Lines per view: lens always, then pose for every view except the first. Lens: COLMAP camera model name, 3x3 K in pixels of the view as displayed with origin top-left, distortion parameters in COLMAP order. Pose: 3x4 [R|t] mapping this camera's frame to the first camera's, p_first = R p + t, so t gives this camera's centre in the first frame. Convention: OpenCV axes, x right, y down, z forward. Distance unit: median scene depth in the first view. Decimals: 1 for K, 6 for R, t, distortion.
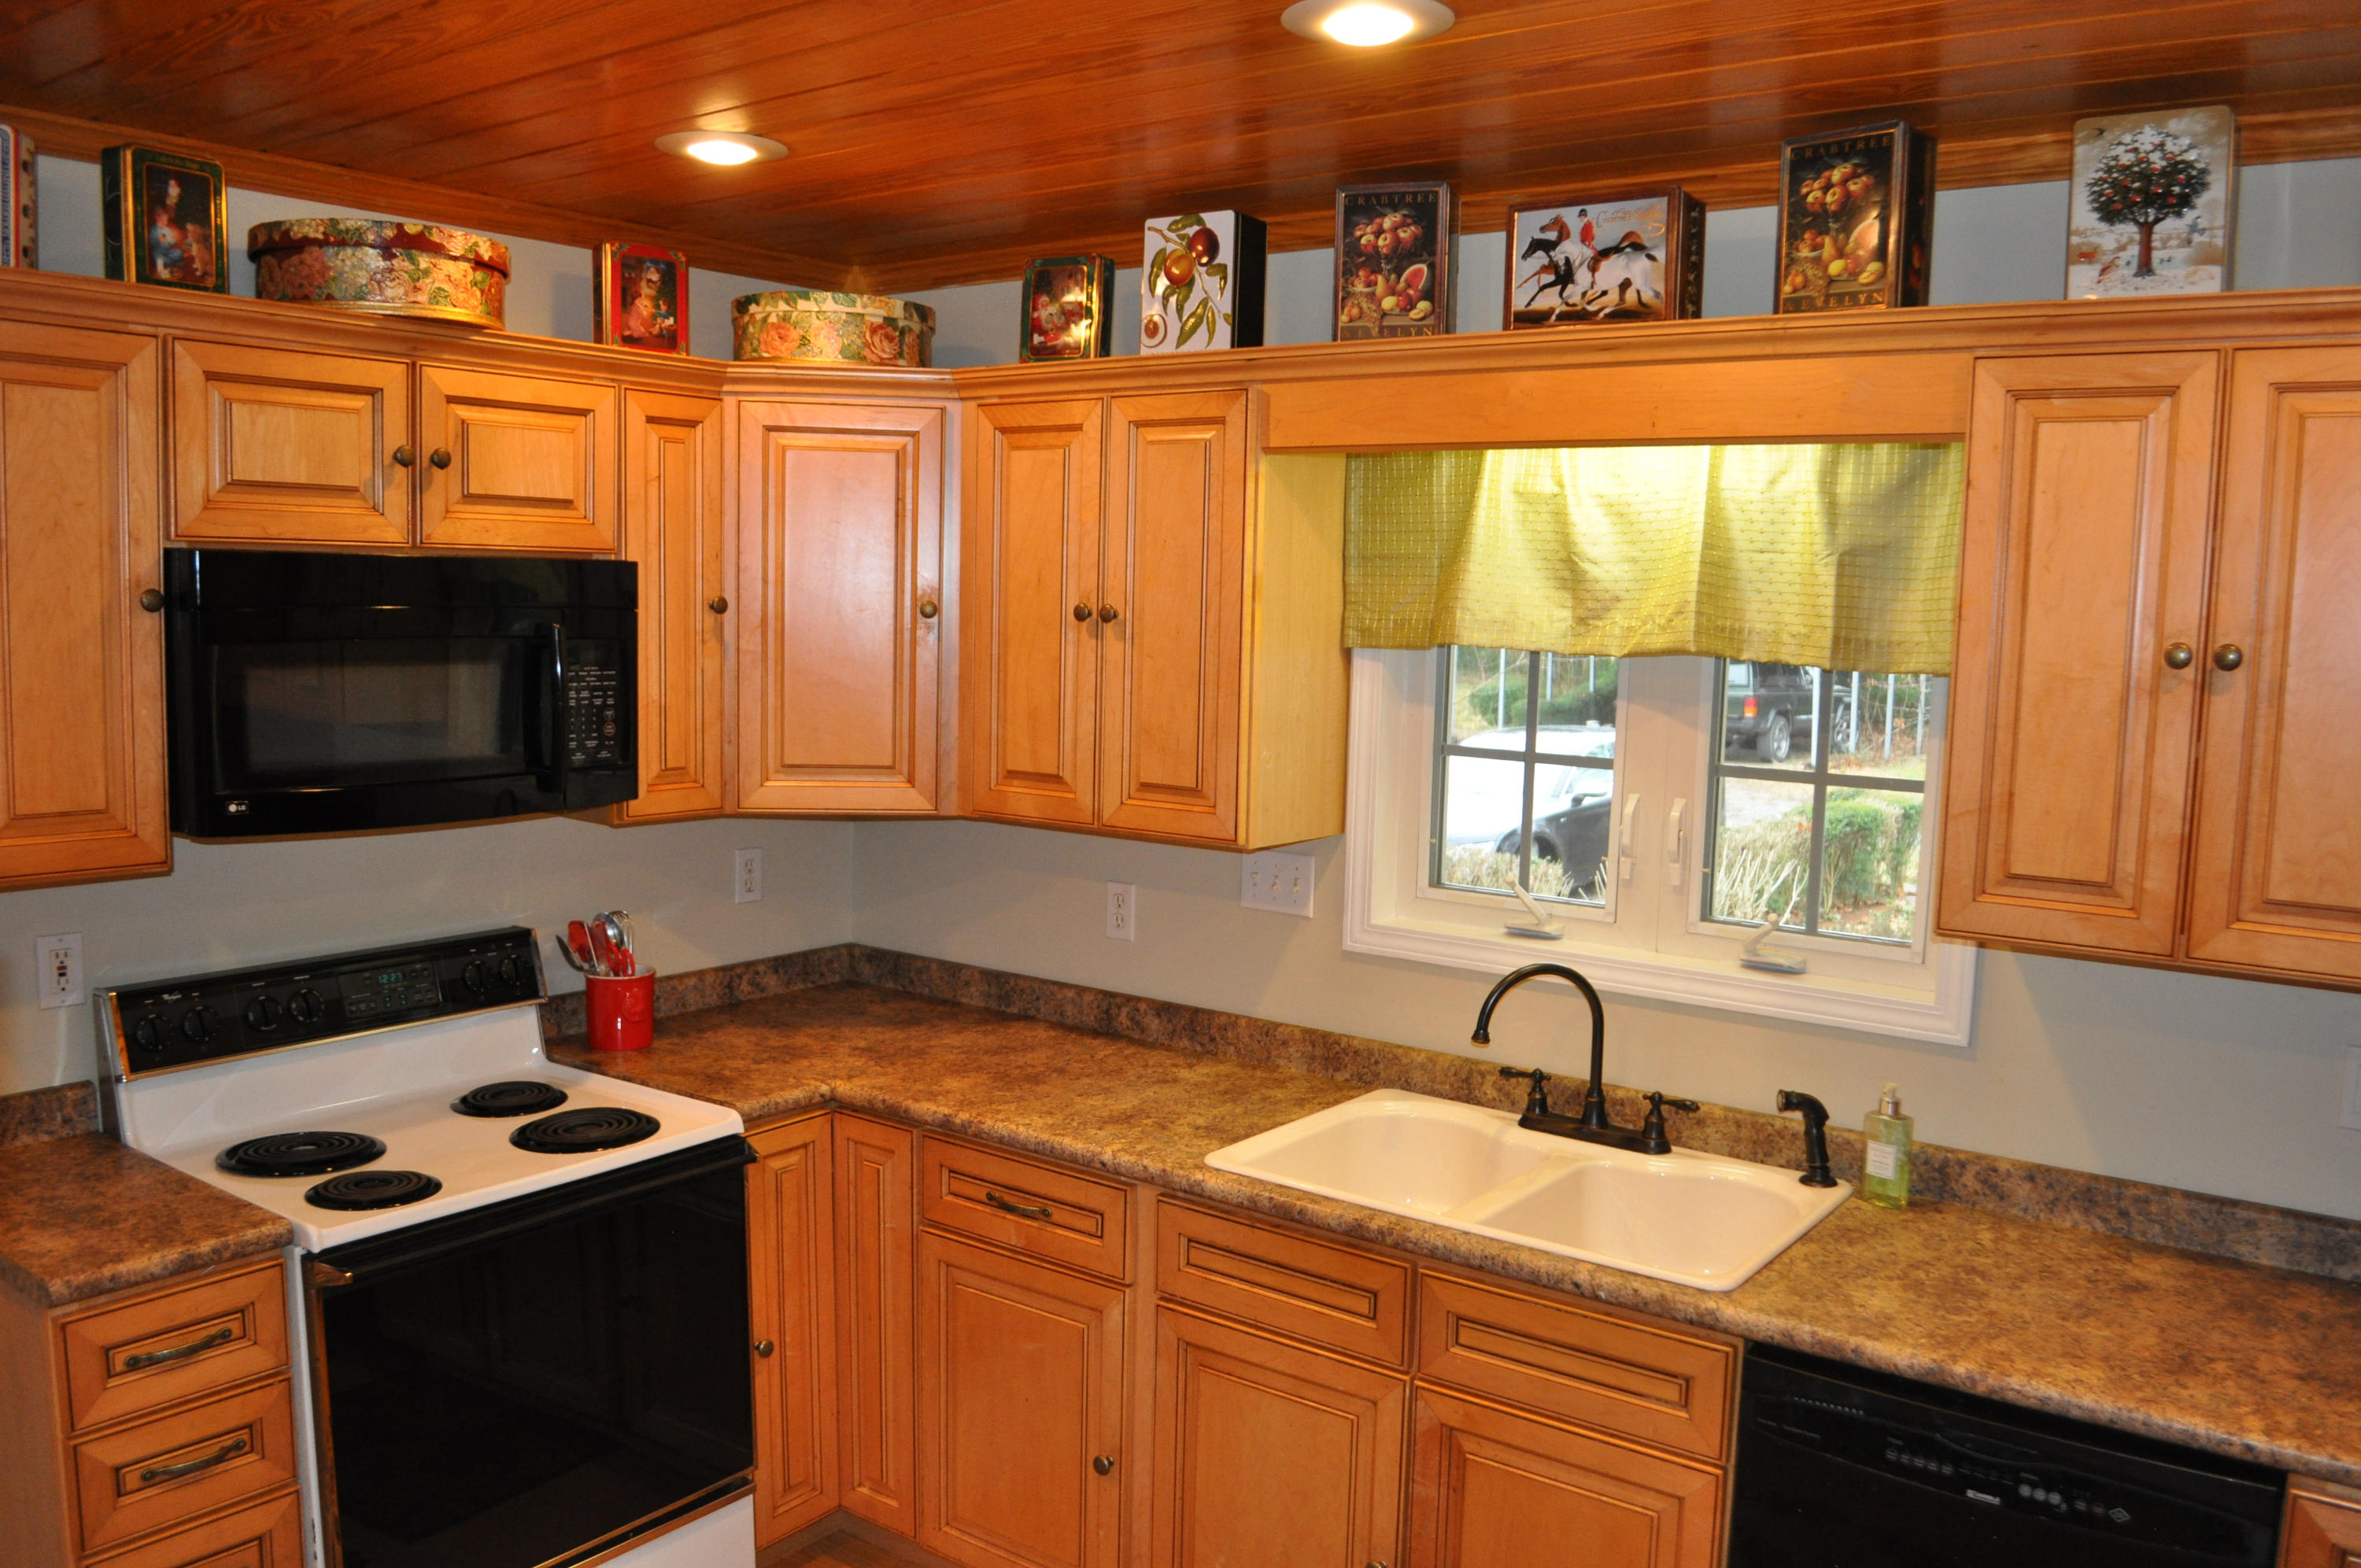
lens RADIAL K [[1840.3, 0, 1192.1], [0, 1840.3, 792.0], [0, 0, 1]] dist [-0.086896, 0.014790]
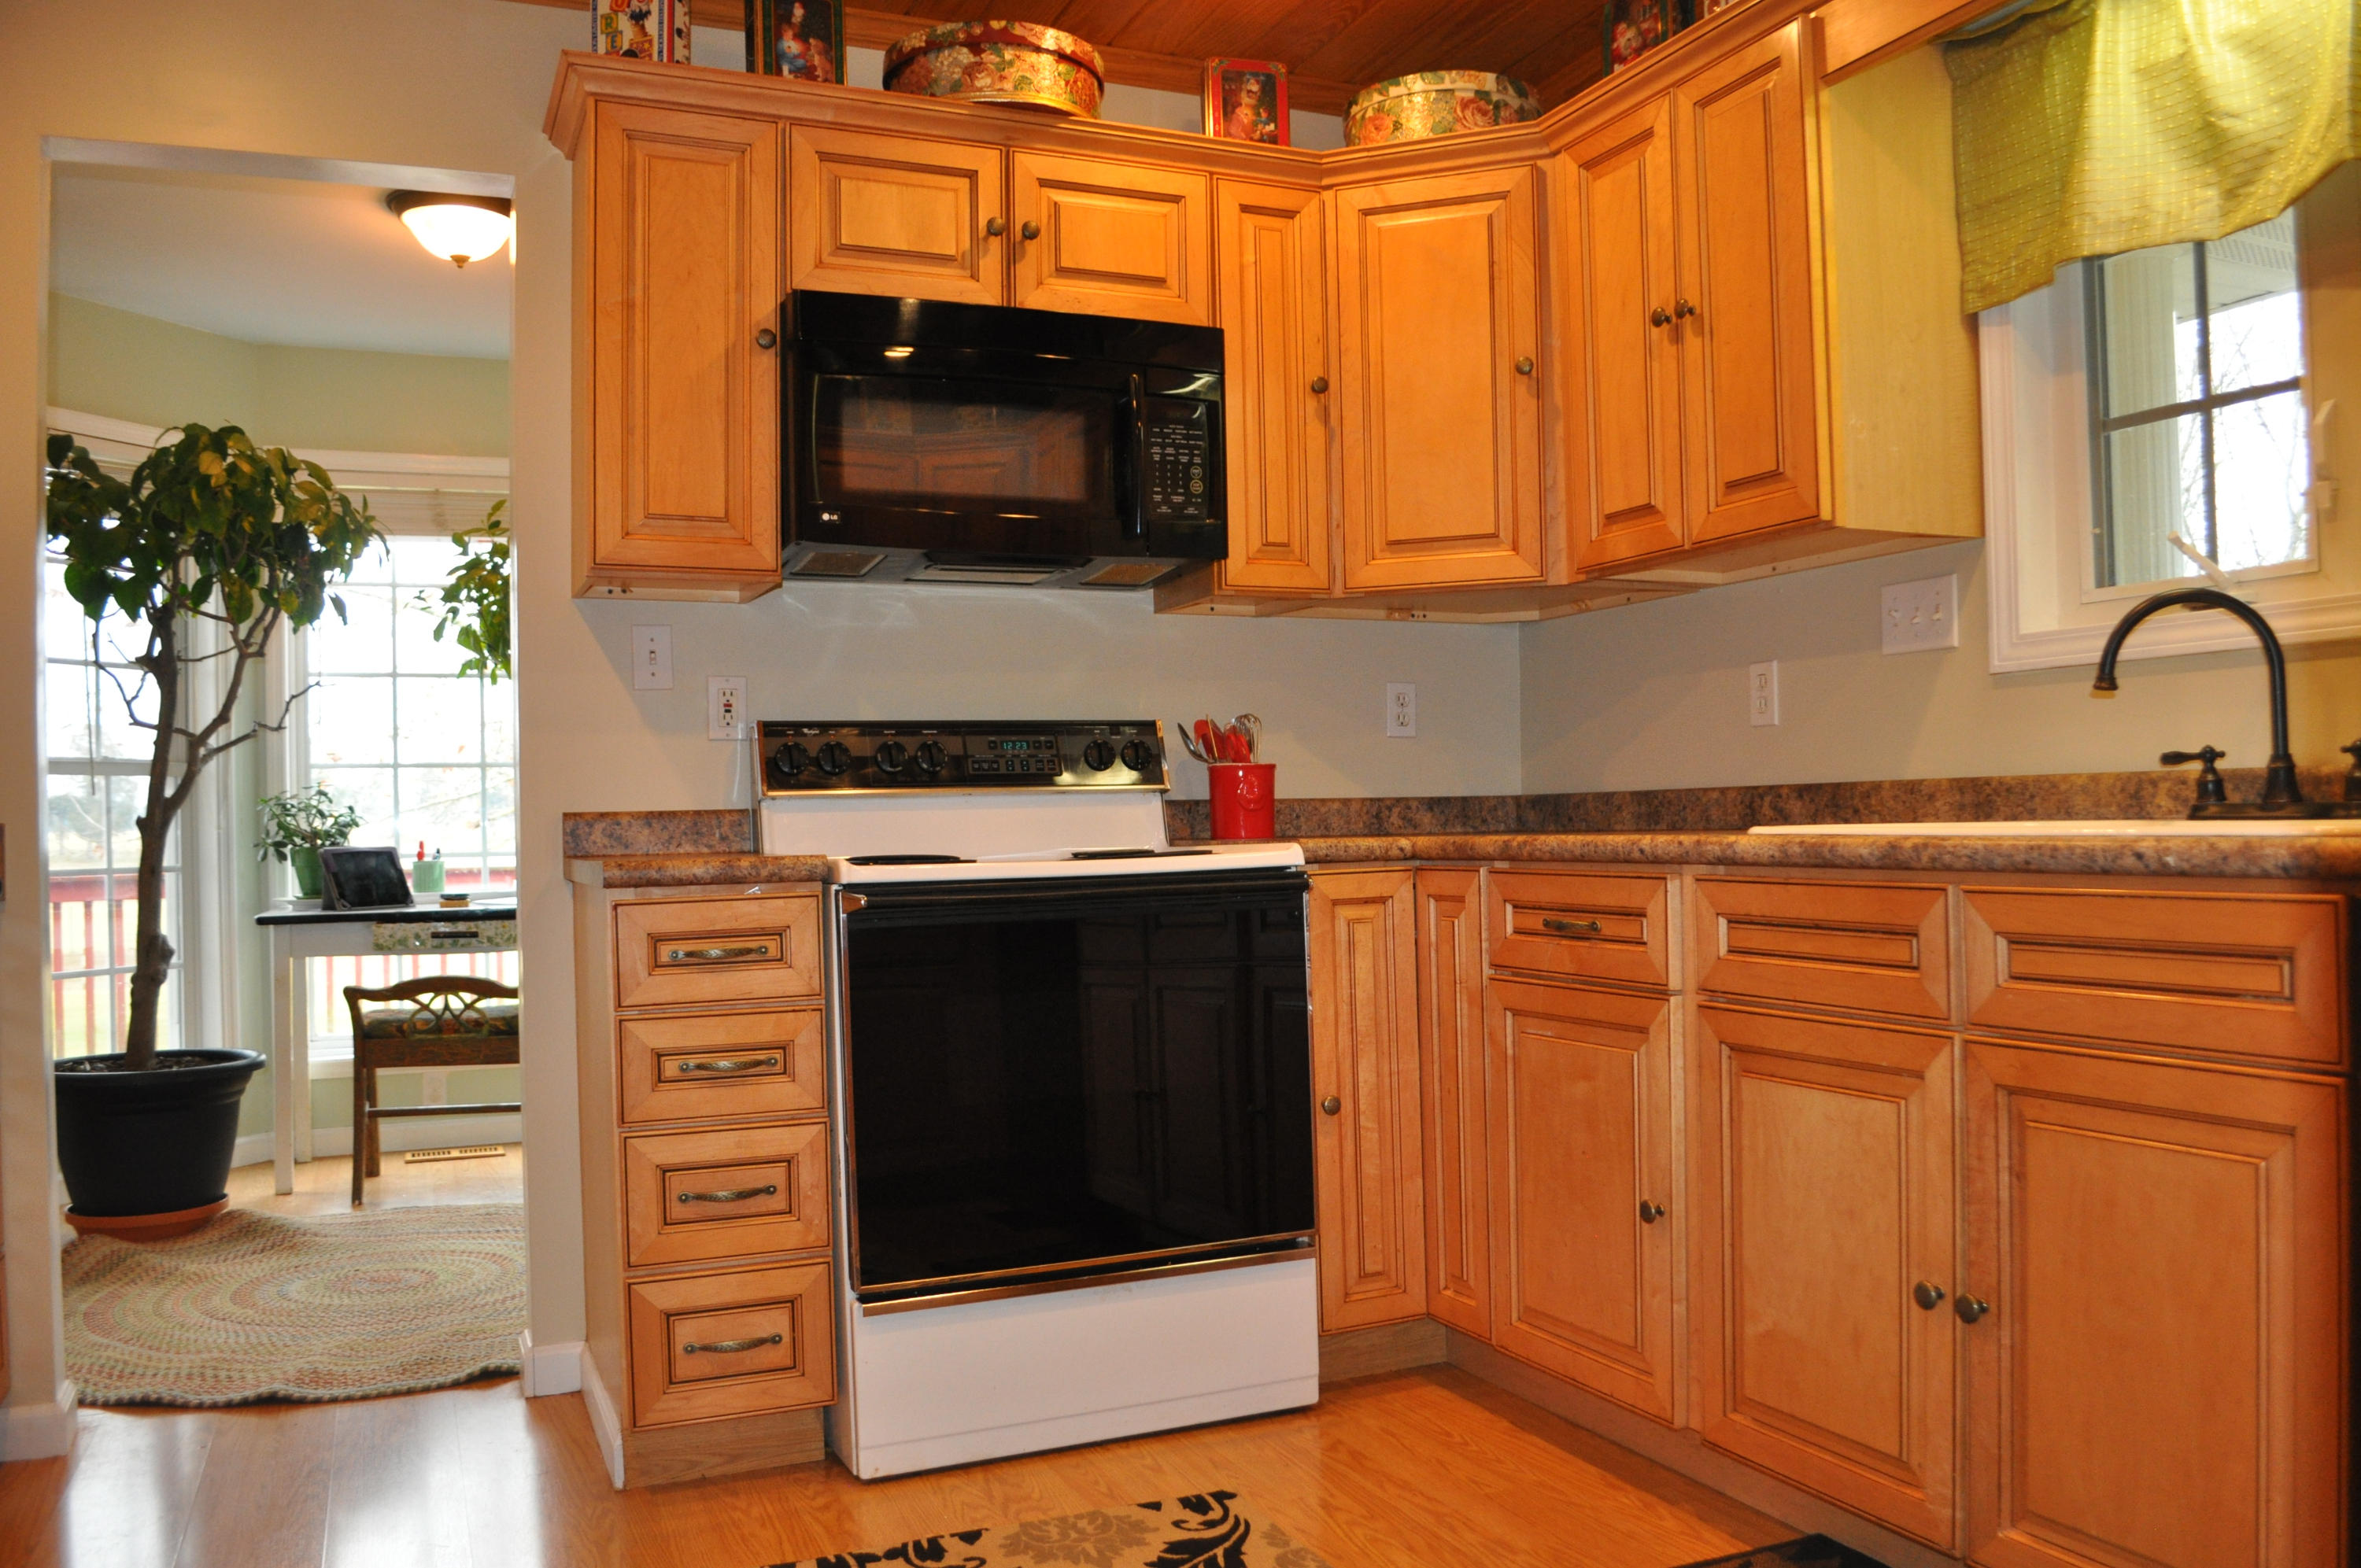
lens RADIAL K [[1840.3, 0, 1191.7], [0, 1840.3, 782.4], [0, 0, 1]] dist [-0.086896, 0.014790]
pose [[0.869070, -0.047575, -0.492396, 0.181242], [-0.012090, 0.993025, -0.117284, 0.253255], [0.494541, 0.107881, 0.862433, 0.122448]]
